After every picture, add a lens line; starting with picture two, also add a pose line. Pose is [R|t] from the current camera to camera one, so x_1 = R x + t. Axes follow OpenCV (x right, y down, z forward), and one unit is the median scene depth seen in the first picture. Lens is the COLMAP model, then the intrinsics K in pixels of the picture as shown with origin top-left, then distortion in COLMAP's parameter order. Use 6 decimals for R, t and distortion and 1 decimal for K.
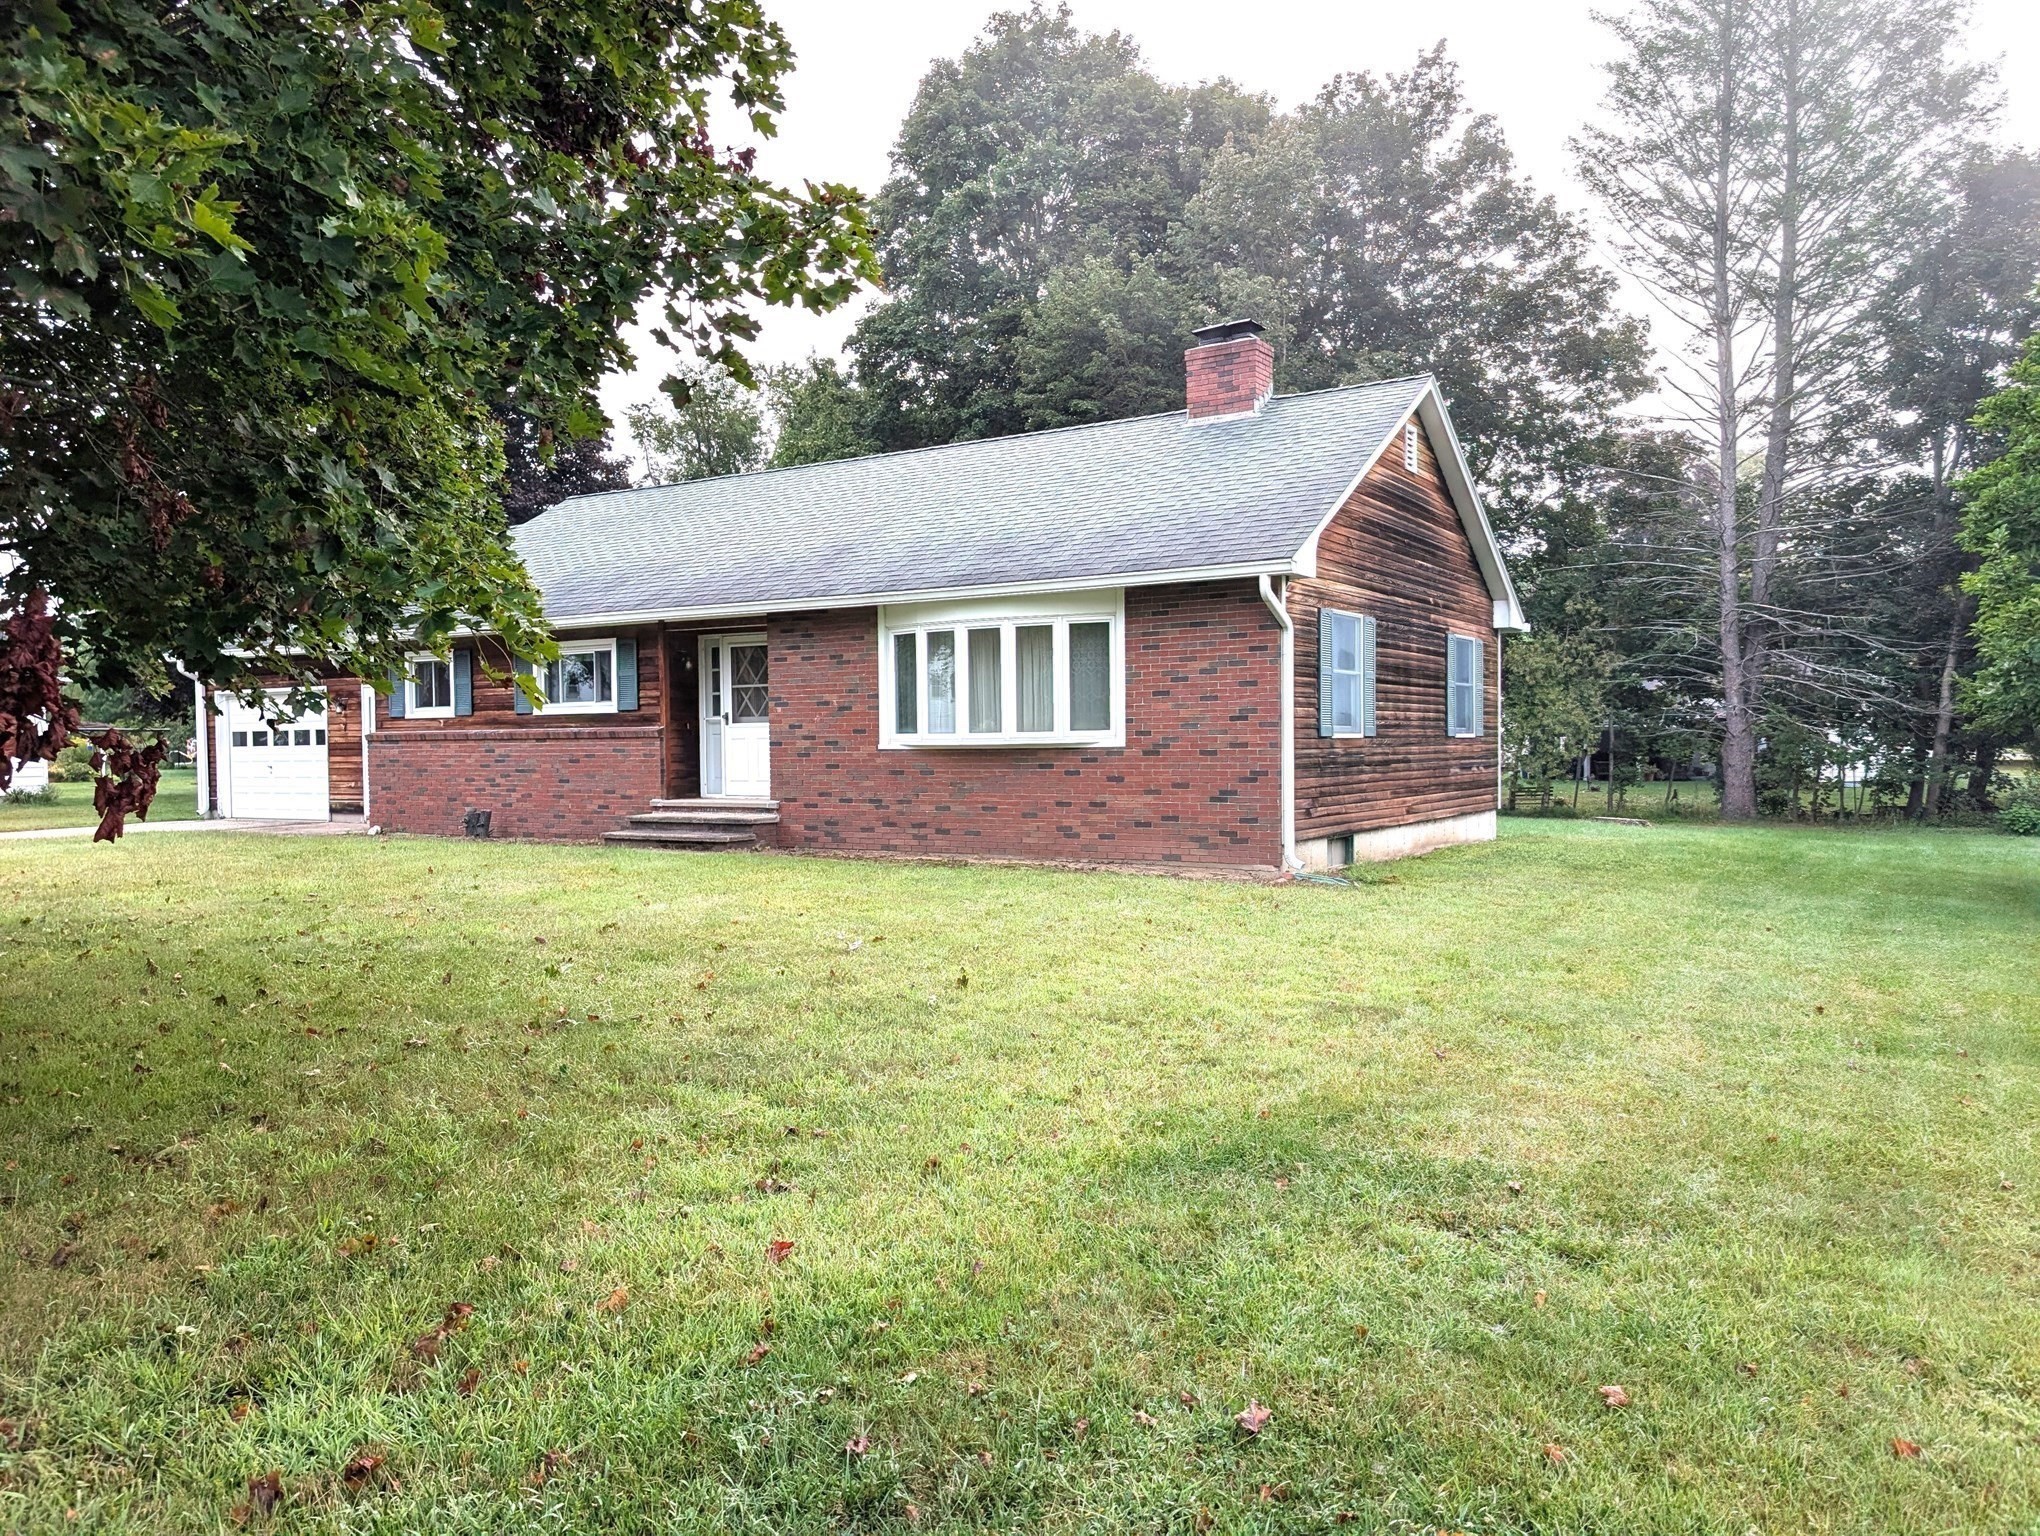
lens RADIAL K [[1463.8, 0, 1017.0], [0, 1463.8, 772.4], [0, 0, 1]] dist [0.028954, -0.030502]
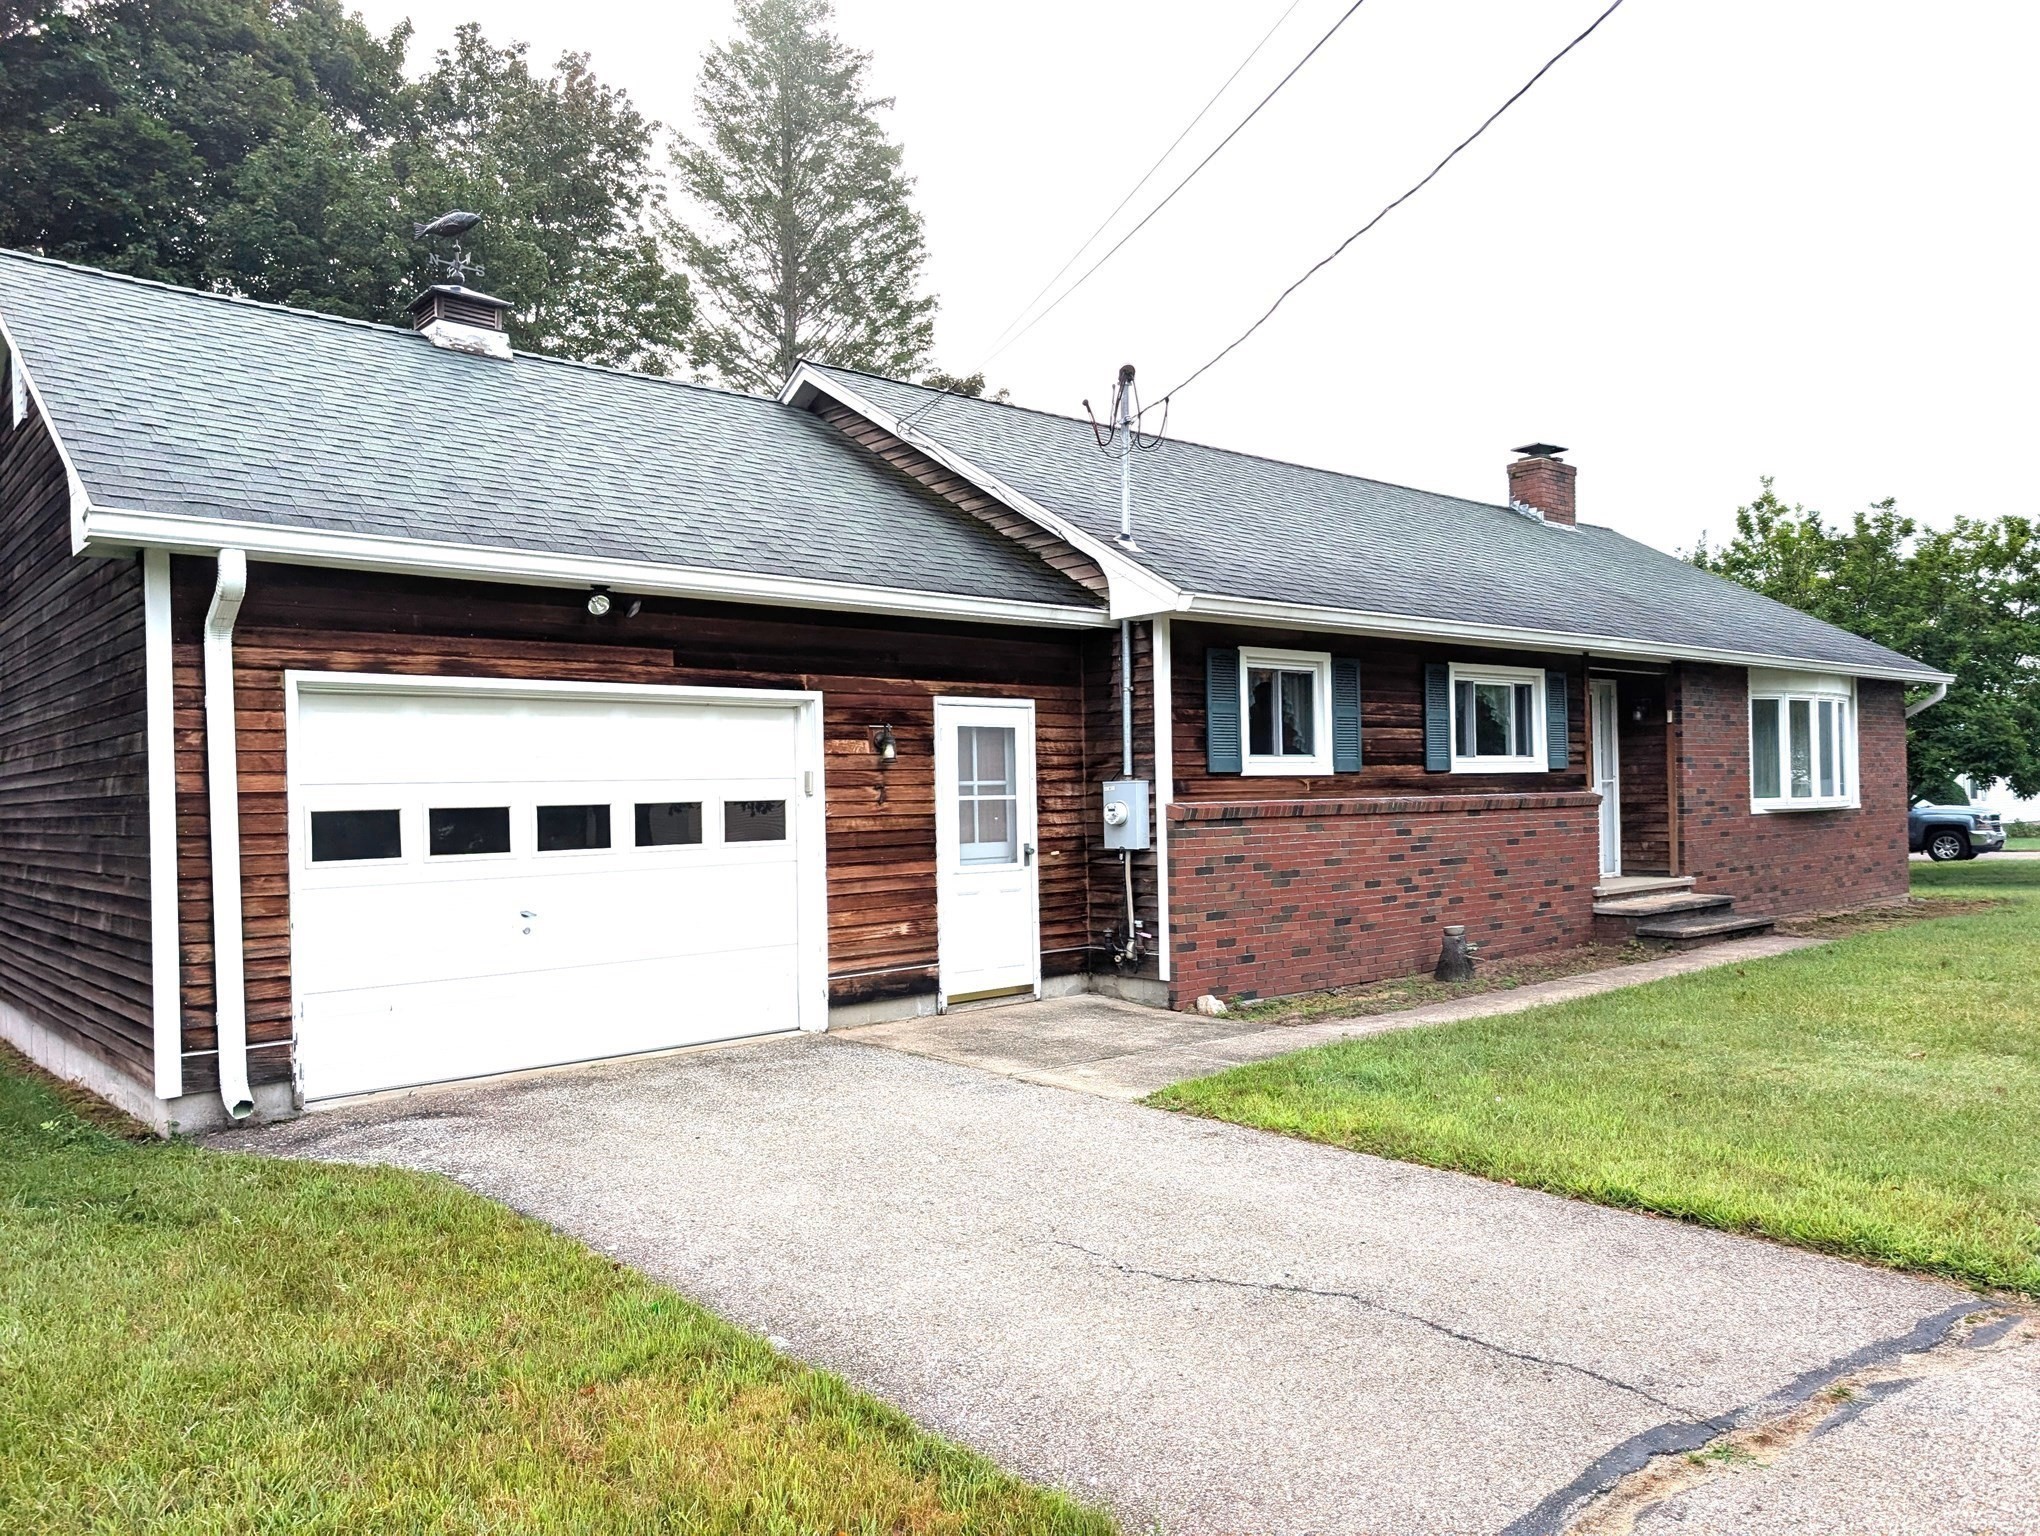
lens RADIAL K [[1463.8, 0, 1017.0], [0, 1463.8, 772.4], [0, 0, 1]] dist [0.028954, -0.030502]
pose [[0.310962, 0.023384, 0.950135, -0.955498], [0.042198, 0.998372, -0.038382, -0.021933], [-0.949485, 0.052029, 0.309469, 0.941188]]
